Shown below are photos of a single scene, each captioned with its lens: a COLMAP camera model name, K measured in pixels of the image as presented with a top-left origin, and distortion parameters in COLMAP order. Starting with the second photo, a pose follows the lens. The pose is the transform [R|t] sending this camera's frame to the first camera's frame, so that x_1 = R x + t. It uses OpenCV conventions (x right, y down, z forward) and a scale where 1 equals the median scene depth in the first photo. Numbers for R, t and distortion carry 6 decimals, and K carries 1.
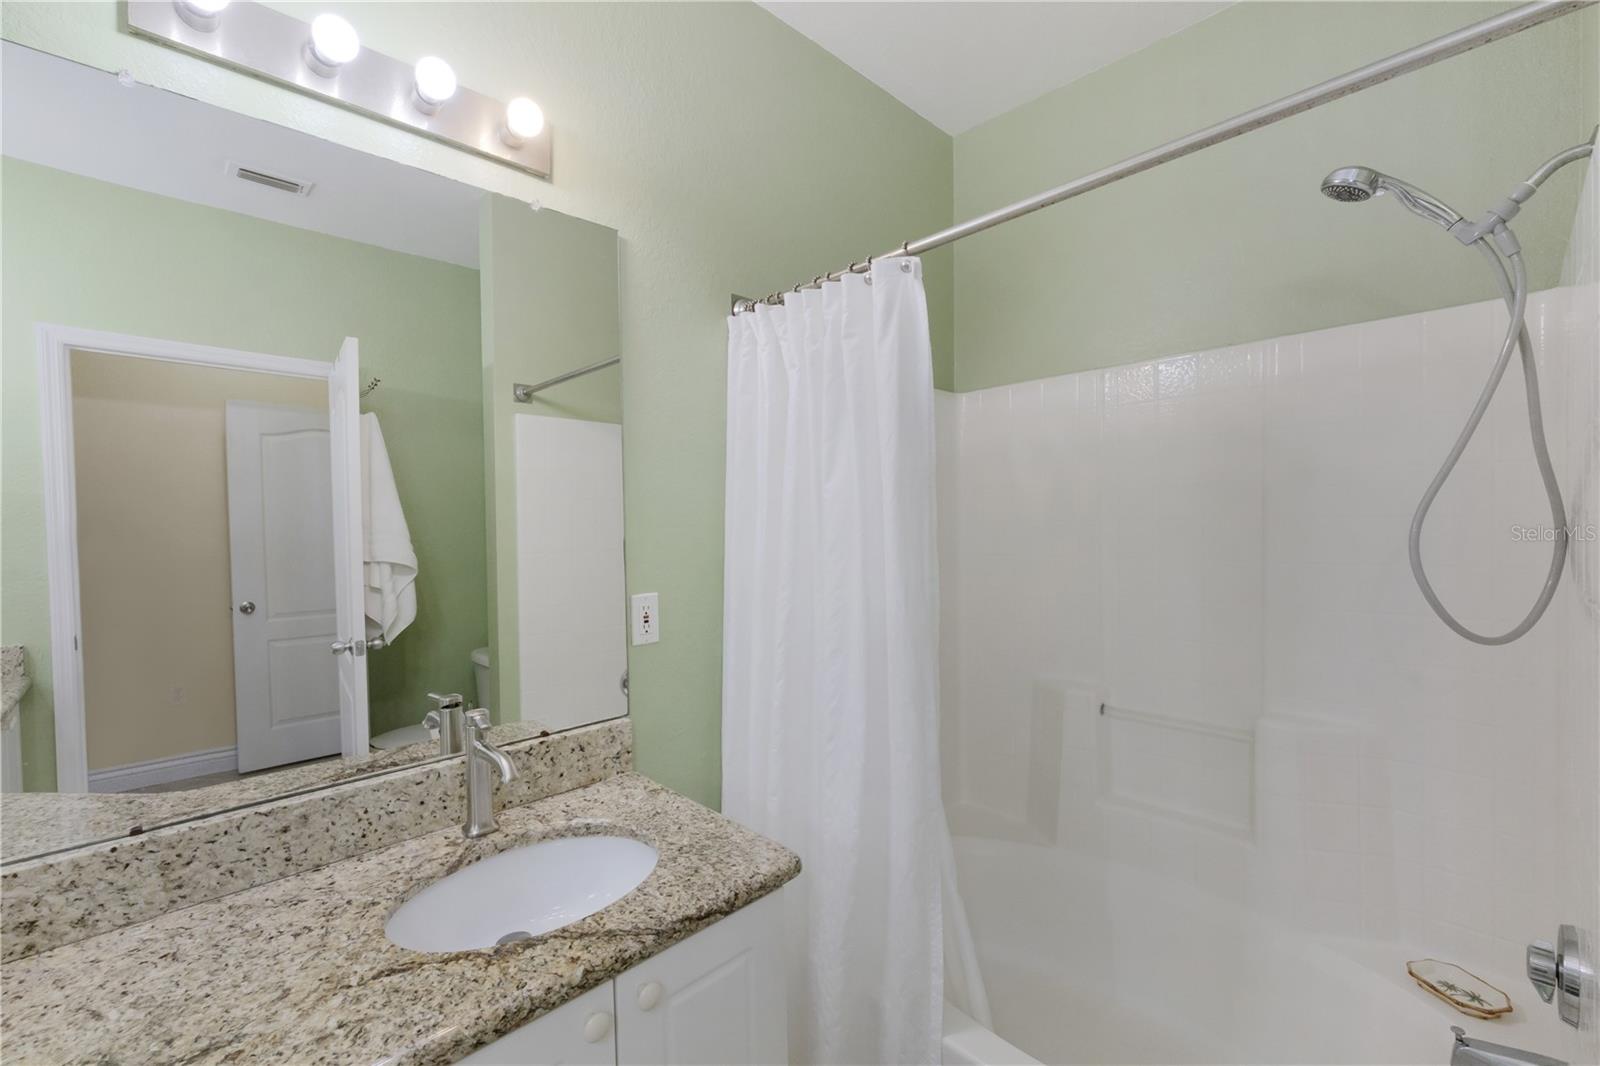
lens RADIAL K [[662.4, 0, 810.3], [0, 662.4, 534.6], [0, 0, 1]] dist [-0.002961, -0.000494]
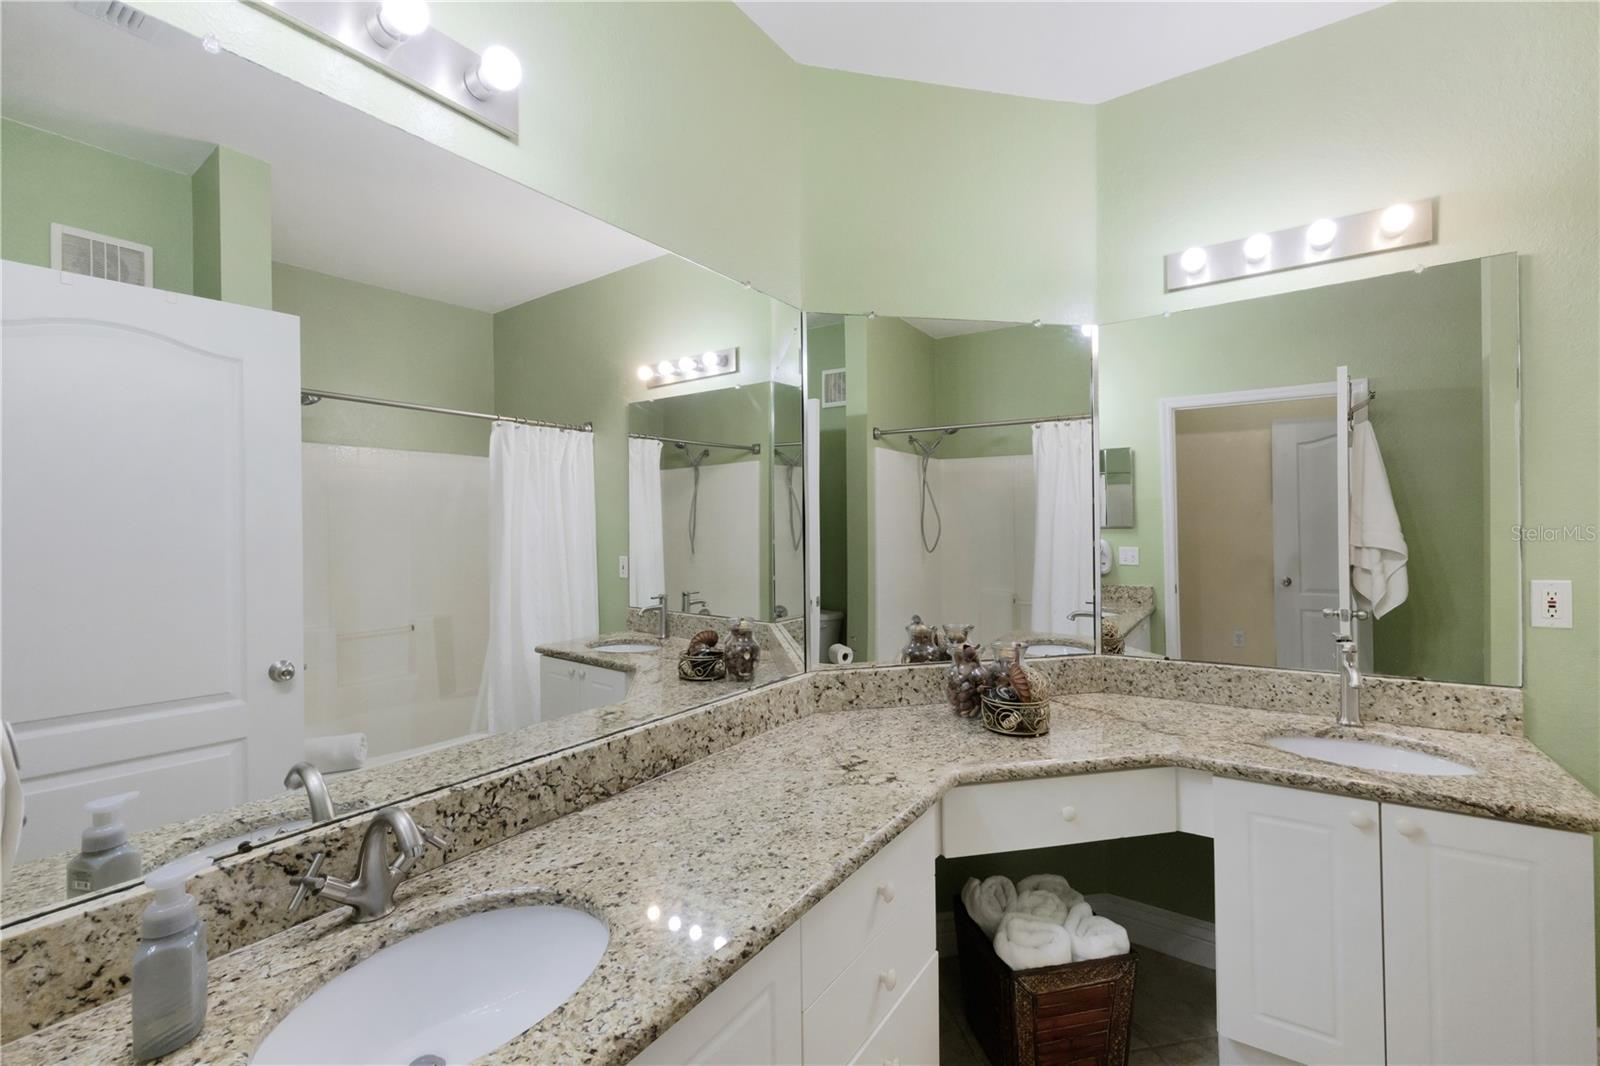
lens RADIAL K [[644.9, 0, 803.9], [0, 644.9, 531.0], [0, 0, 1]] dist [-0.002155, -0.000065]
pose [[0.176775, 0.014499, -0.984144, 0.624019], [-0.004694, 0.999893, 0.013888, 0.002089], [0.984240, 0.002164, 0.176824, -0.408159]]
